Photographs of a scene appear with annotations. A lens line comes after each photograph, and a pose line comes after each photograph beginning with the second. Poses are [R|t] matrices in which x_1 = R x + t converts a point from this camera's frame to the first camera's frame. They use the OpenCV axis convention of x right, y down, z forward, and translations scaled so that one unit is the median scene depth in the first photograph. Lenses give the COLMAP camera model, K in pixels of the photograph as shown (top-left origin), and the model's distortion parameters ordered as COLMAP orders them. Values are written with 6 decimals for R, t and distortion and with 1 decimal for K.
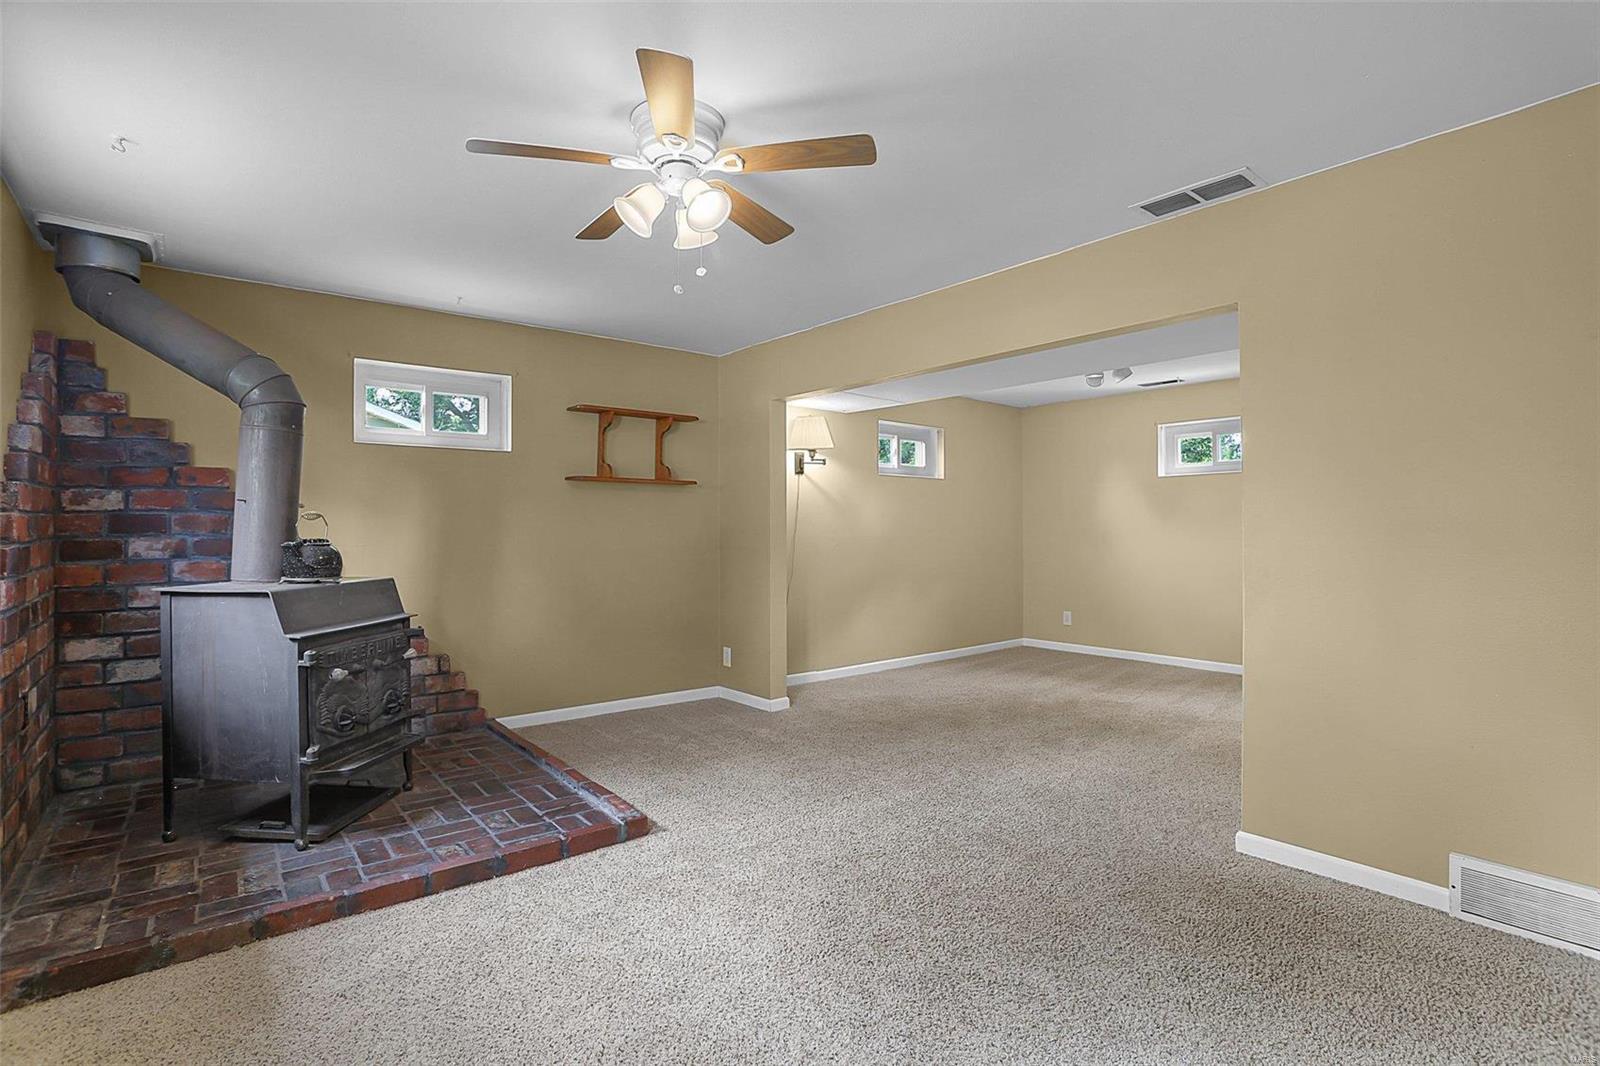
lens RADIAL K [[779.0, 0, 803.3], [0, 779.0, 526.1], [0, 0, 1]] dist [-0.073959, 0.029290]
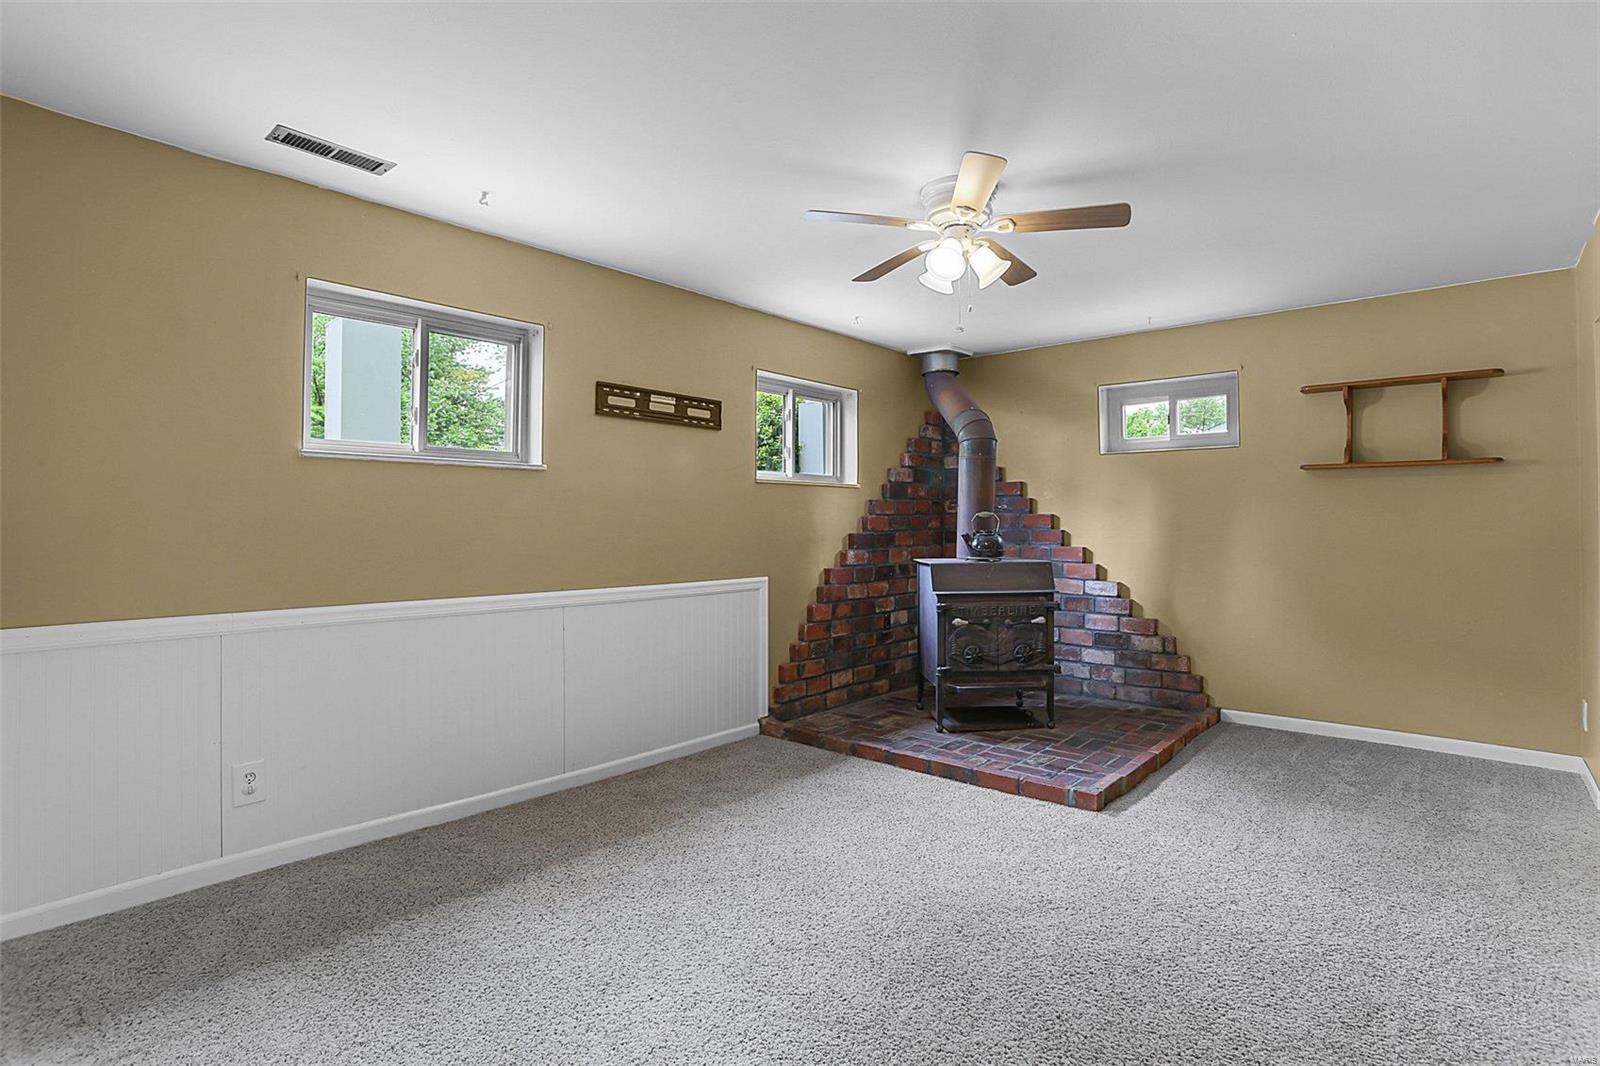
lens RADIAL K [[779.0, 0, 803.3], [0, 779.0, 526.1], [0, 0, 1]] dist [-0.073959, 0.029290]
pose [[0.149962, 0.002094, -0.988689, 0.554929], [0.005373, 0.999981, 0.002932, 0.001215], [0.988677, -0.005752, 0.149948, 0.315748]]
